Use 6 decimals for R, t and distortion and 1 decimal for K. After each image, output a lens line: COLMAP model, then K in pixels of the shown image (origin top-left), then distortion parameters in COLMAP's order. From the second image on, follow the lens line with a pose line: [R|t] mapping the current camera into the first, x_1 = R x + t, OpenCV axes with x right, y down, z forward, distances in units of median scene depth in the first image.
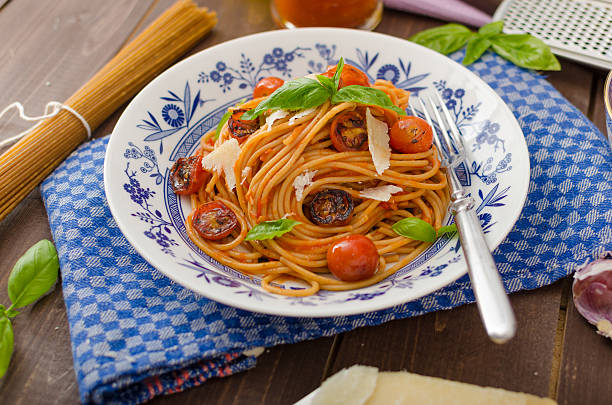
lens RADIAL K [[930.2, 0, 306.0], [0, 930.2, 202.5], [0, 0, 1]] dist [0.052184, 0.065053]
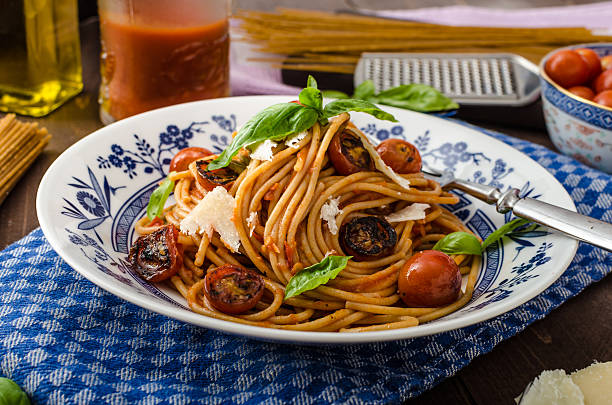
lens RADIAL K [[930.2, 0, 306.0], [0, 930.2, 202.5], [0, 0, 1]] dist [0.052184, 0.065053]
pose [[0.872490, -0.163282, 0.460544, -0.330611], [0.295568, 0.926892, -0.231325, 0.126321], [-0.389103, 0.337951, 0.856965, 0.293366]]
